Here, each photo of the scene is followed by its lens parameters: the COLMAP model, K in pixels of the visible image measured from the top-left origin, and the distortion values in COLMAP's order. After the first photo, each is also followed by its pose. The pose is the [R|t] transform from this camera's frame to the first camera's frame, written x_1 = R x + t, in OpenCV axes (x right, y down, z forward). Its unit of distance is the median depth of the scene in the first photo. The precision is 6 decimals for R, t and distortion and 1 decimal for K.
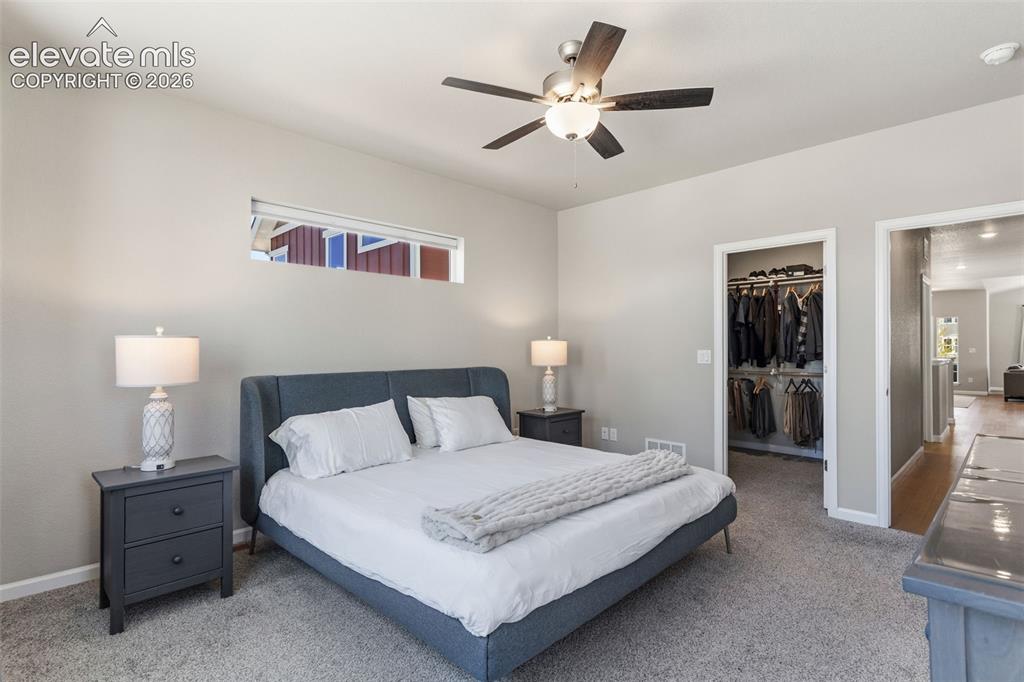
lens RADIAL K [[507.0, 0, 513.8], [0, 507.0, 331.6], [0, 0, 1]] dist [0.031431, 0.000254]
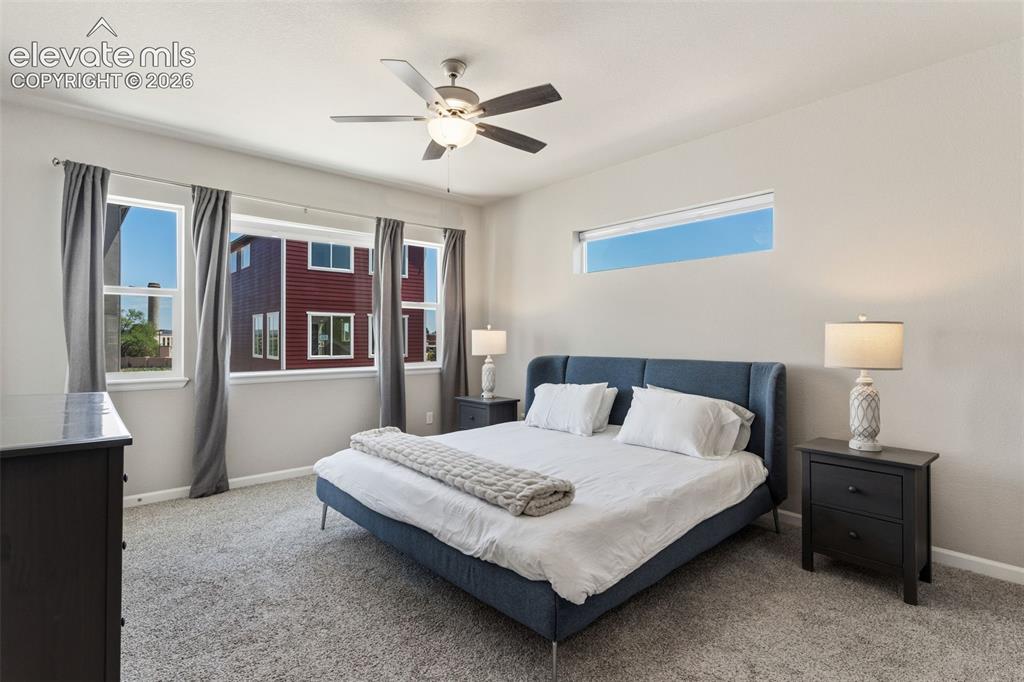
lens RADIAL K [[491.6, 0, 512.3], [0, 491.6, 342.8], [0, 0, 1]] dist [0.002856, 0.000347]
pose [[-0.064128, 0.017858, -0.997782, 1.102387], [0.035752, 0.999239, 0.015586, 0.027973], [0.997301, -0.034673, -0.064718, 1.119820]]
